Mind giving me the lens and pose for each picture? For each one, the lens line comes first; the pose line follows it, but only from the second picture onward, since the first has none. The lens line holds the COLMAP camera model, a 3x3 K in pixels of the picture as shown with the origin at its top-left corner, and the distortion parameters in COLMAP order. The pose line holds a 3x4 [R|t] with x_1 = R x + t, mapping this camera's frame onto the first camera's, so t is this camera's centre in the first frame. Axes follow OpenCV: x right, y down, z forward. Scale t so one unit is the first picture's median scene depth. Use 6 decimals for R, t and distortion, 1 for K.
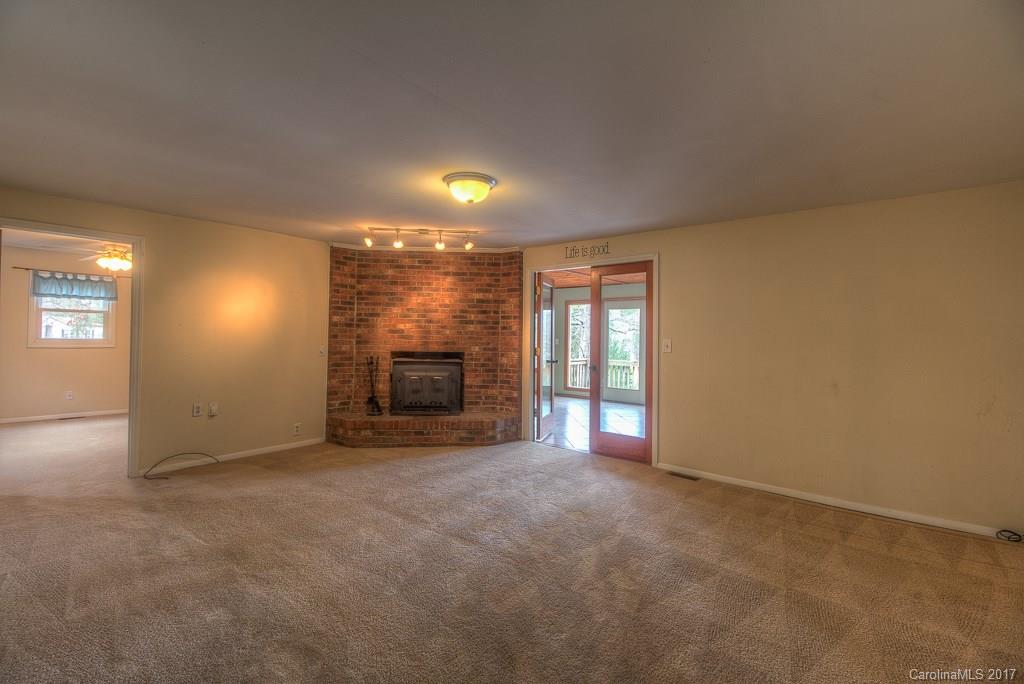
lens RADIAL K [[464.9, 0, 514.8], [0, 464.9, 336.8], [0, 0, 1]] dist [0.005513, 0.000294]
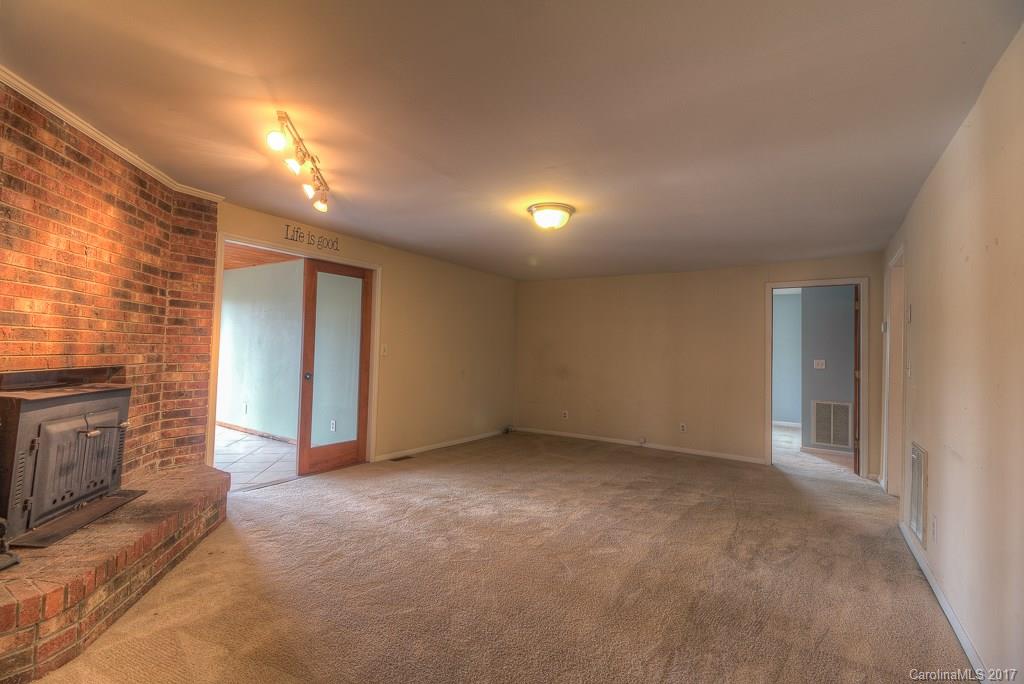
lens RADIAL K [[464.9, 0, 514.5], [0, 464.9, 337.6], [0, 0, 1]] dist [0.005513, 0.000294]
pose [[-0.118237, 0.010347, 0.992931, -0.653847], [-0.032209, 0.999380, -0.014250, -0.004092], [-0.992463, -0.033667, -0.117831, 0.650510]]
